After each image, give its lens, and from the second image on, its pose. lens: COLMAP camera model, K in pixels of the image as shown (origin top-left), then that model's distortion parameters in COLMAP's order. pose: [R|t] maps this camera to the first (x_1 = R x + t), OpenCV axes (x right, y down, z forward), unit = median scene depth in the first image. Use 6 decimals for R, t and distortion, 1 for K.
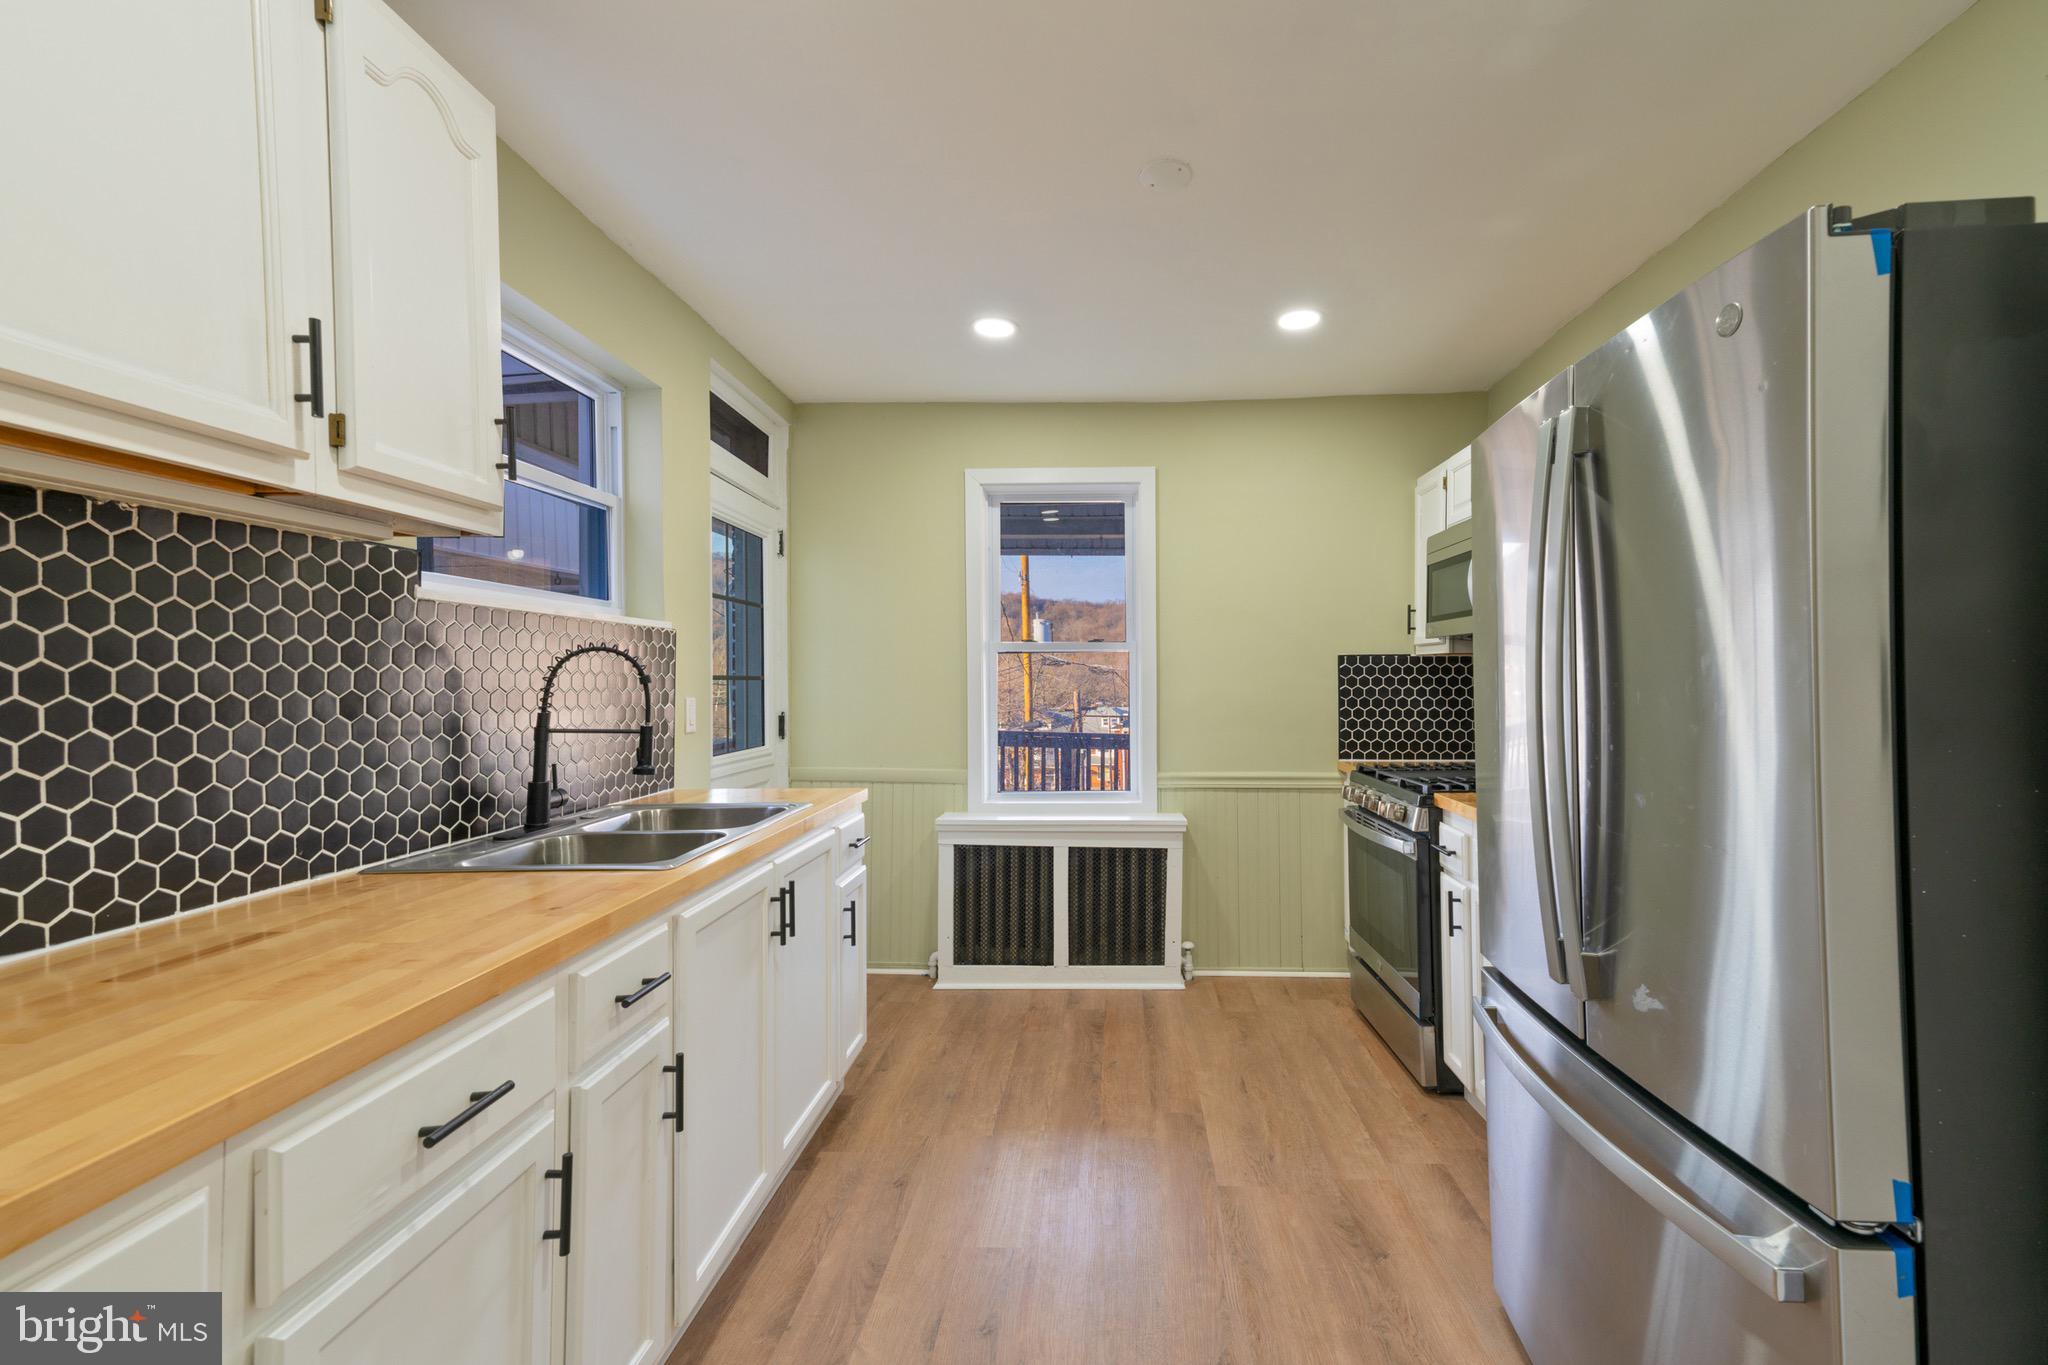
lens RADIAL K [[934.9, 0, 1087.7], [0, 934.9, 670.4], [0, 0, 1]] dist [0.056019, 0.000099]
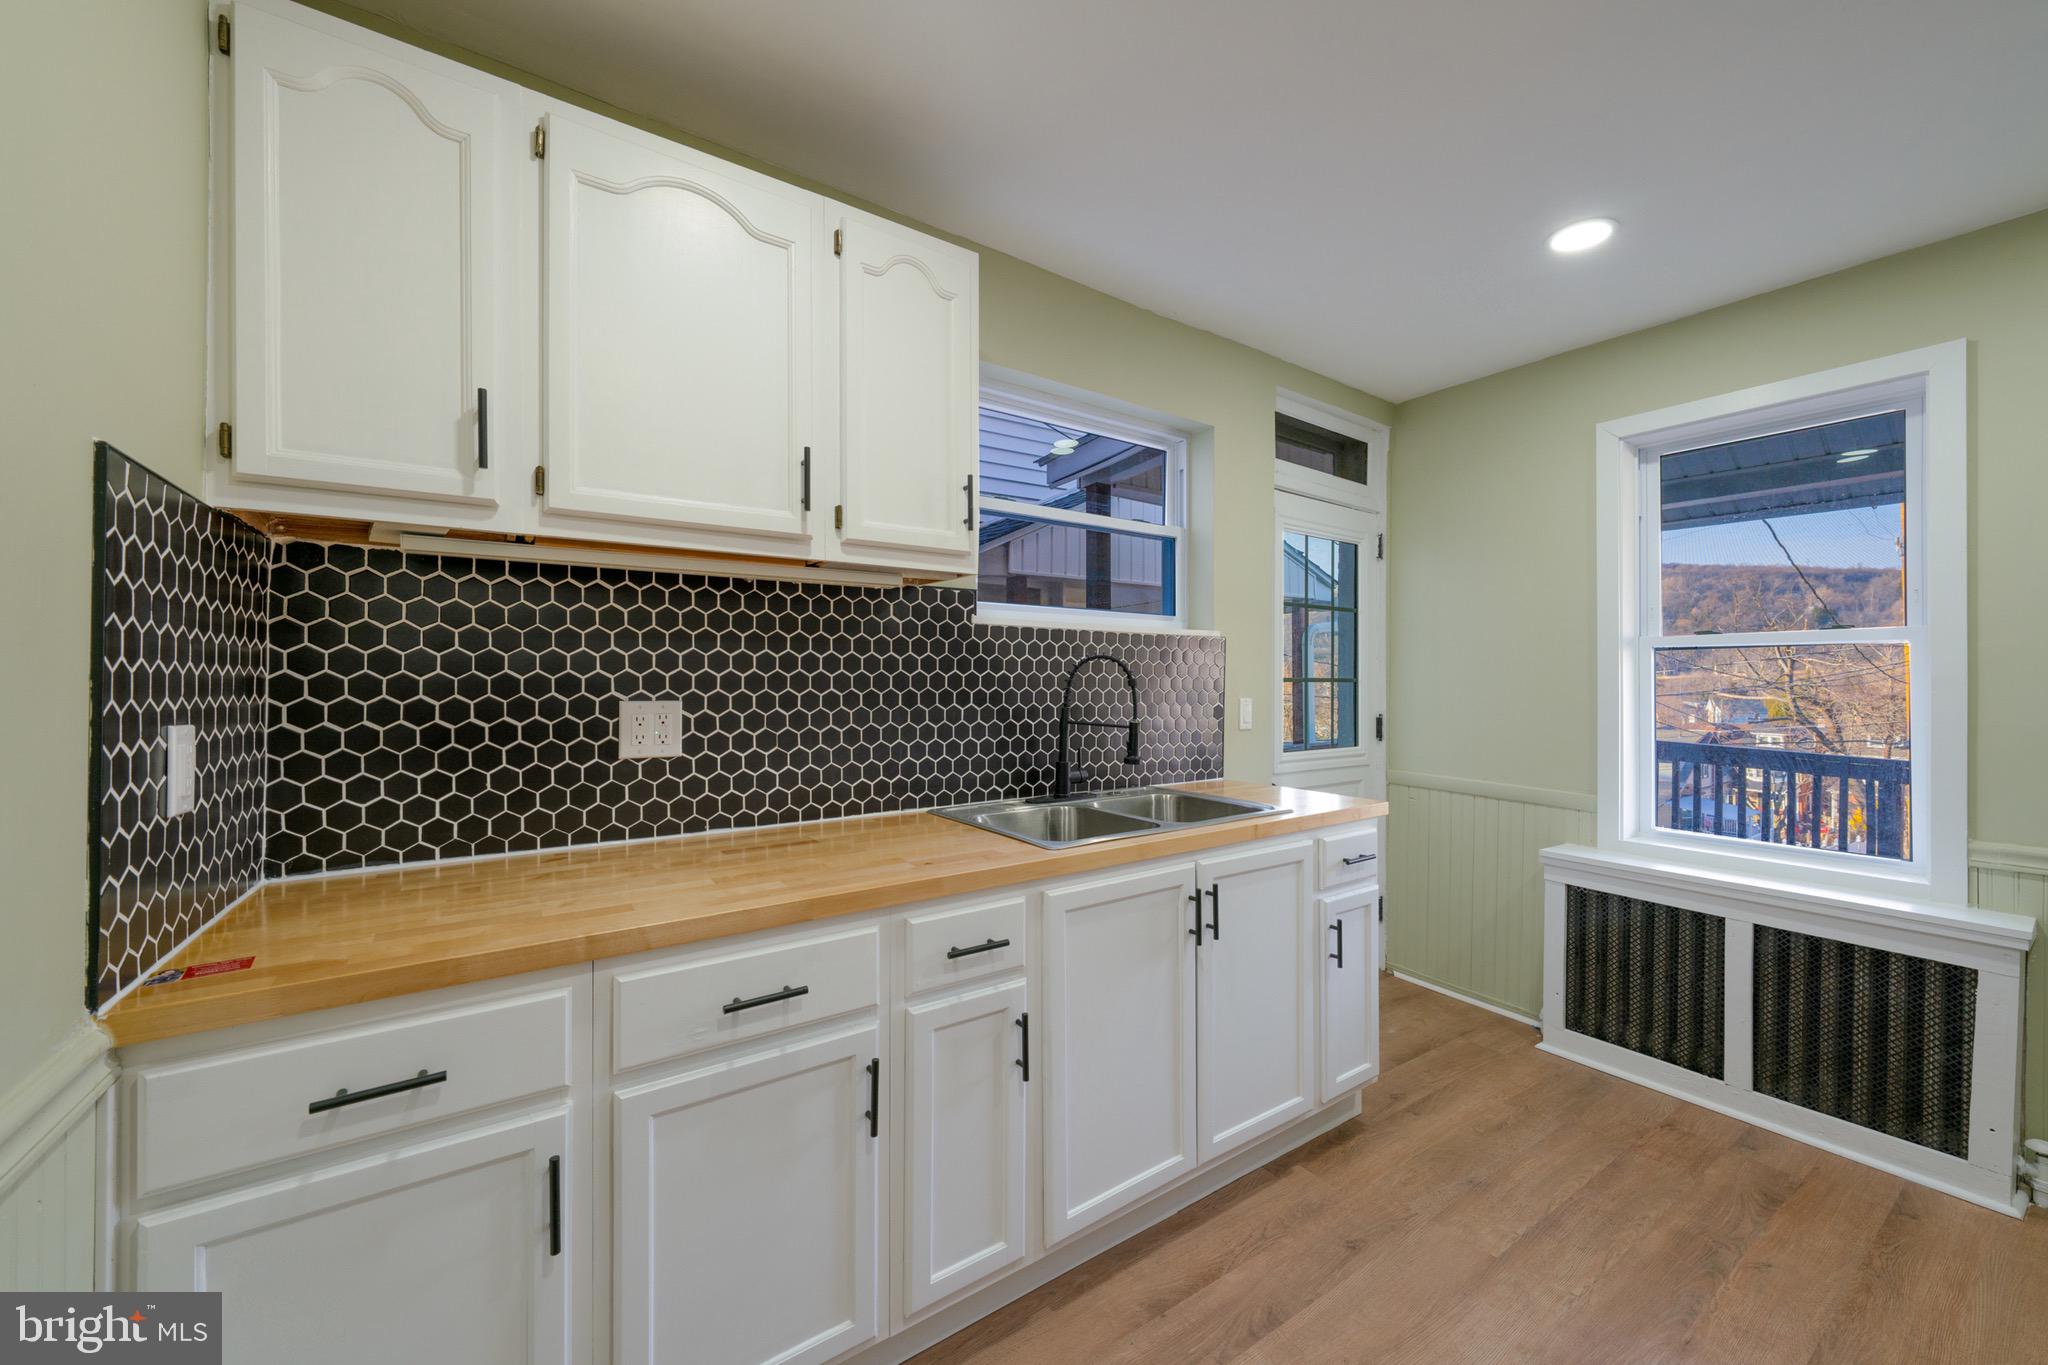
lens RADIAL K [[780.7, 0, 1013.7], [0, 780.7, 674.9], [0, 0, 1]] dist [0.002005, -0.000530]
pose [[0.565356, 0.002029, -0.824845, 0.190877], [0.002282, 0.999989, 0.004024, -0.002718], [0.824844, -0.004157, 0.565345, 0.268557]]
